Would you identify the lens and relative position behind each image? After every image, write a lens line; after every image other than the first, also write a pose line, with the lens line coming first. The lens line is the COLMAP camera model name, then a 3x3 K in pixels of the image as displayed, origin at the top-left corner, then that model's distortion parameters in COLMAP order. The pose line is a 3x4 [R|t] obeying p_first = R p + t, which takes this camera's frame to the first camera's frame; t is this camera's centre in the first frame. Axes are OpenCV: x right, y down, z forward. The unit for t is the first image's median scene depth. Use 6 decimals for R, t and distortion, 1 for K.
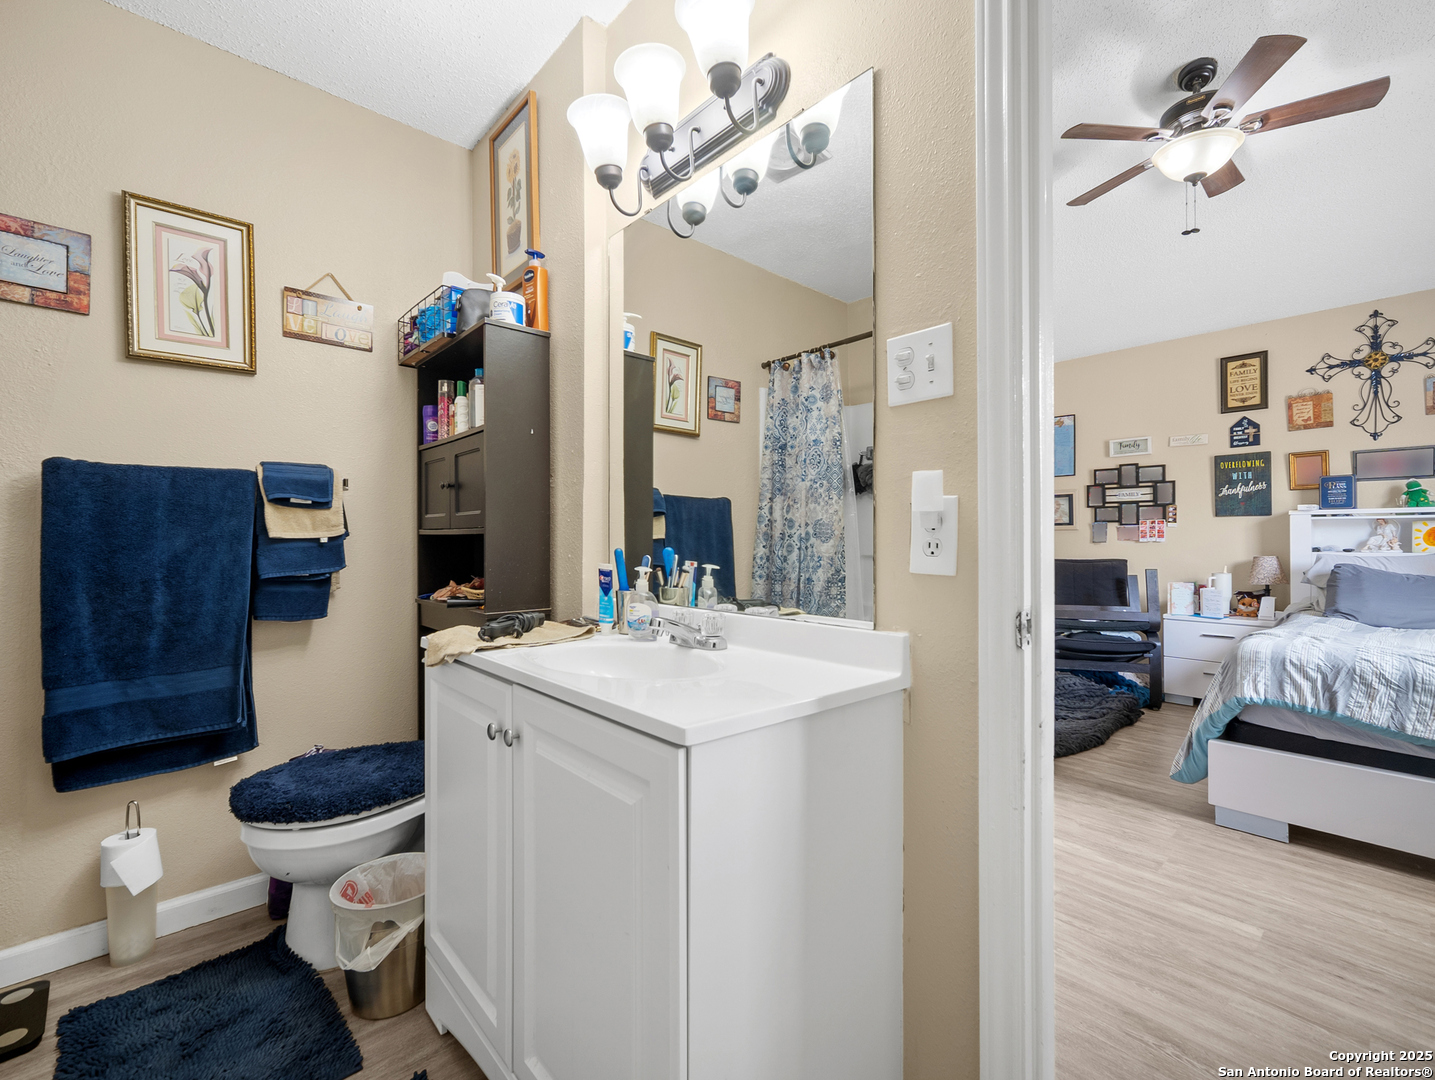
lens RADIAL K [[649.5, 0, 718.4], [0, 649.5, 547.7], [0, 0, 1]] dist [-0.014483, 0.004267]
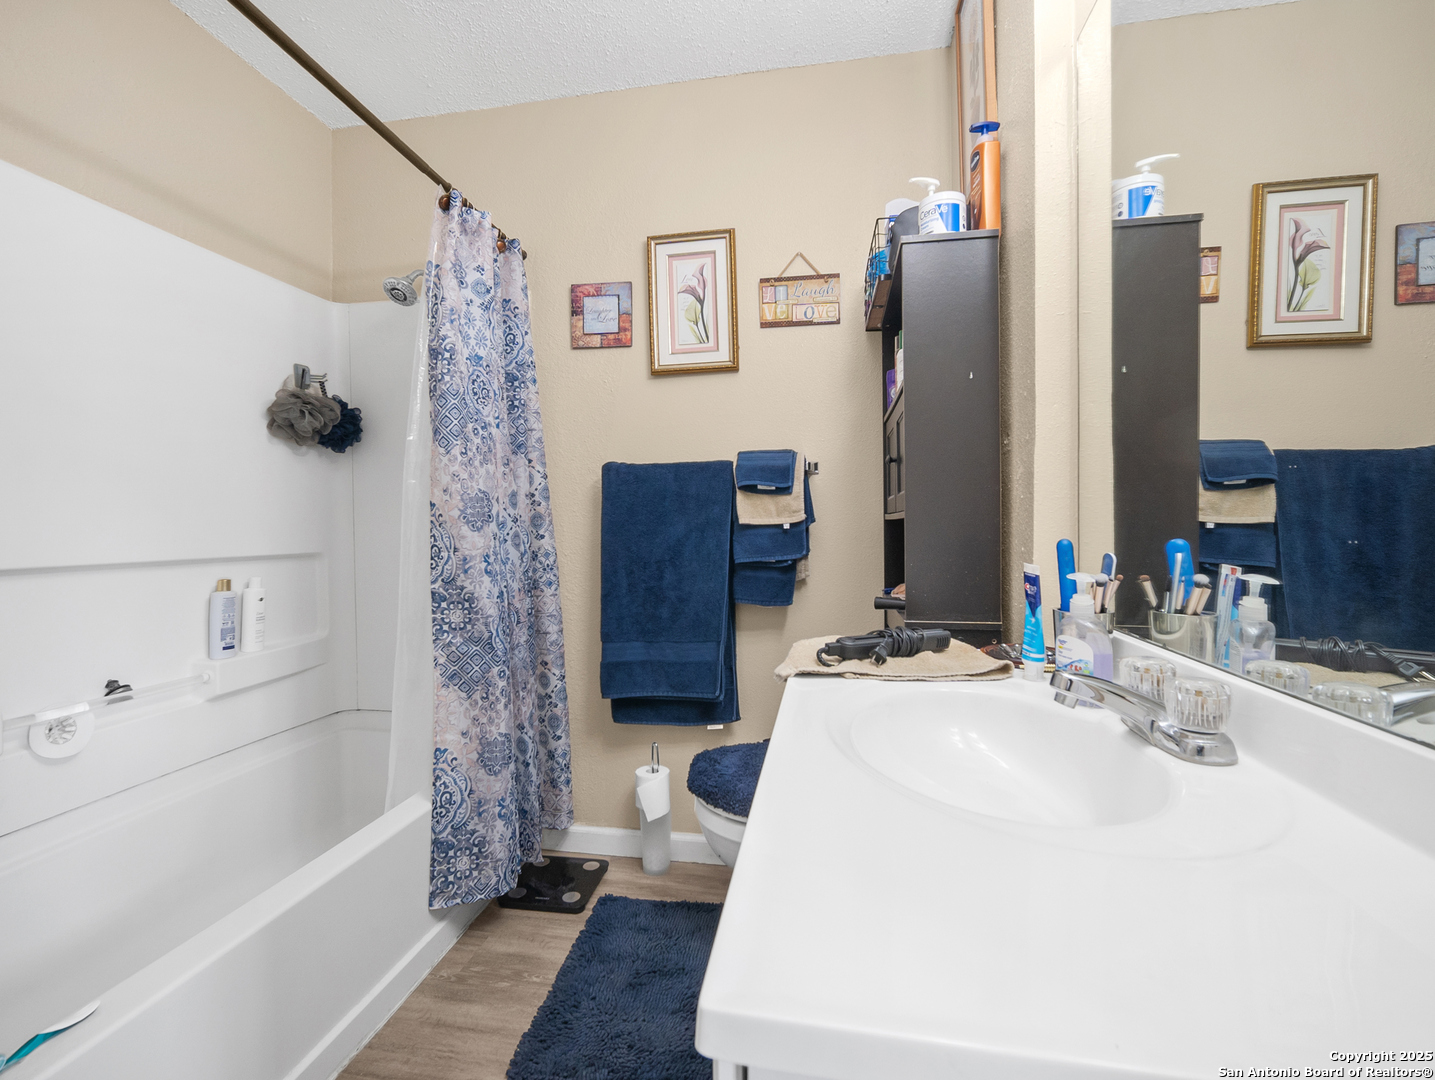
lens RADIAL K [[649.5, 0, 709.4], [0, 649.5, 539.9], [0, 0, 1]] dist [-0.014483, 0.004267]
pose [[0.604146, 0.015001, -0.796732, 0.110559], [-0.006888, 0.999884, 0.013603, -0.003969], [0.796844, -0.002730, 0.604179, 0.327472]]
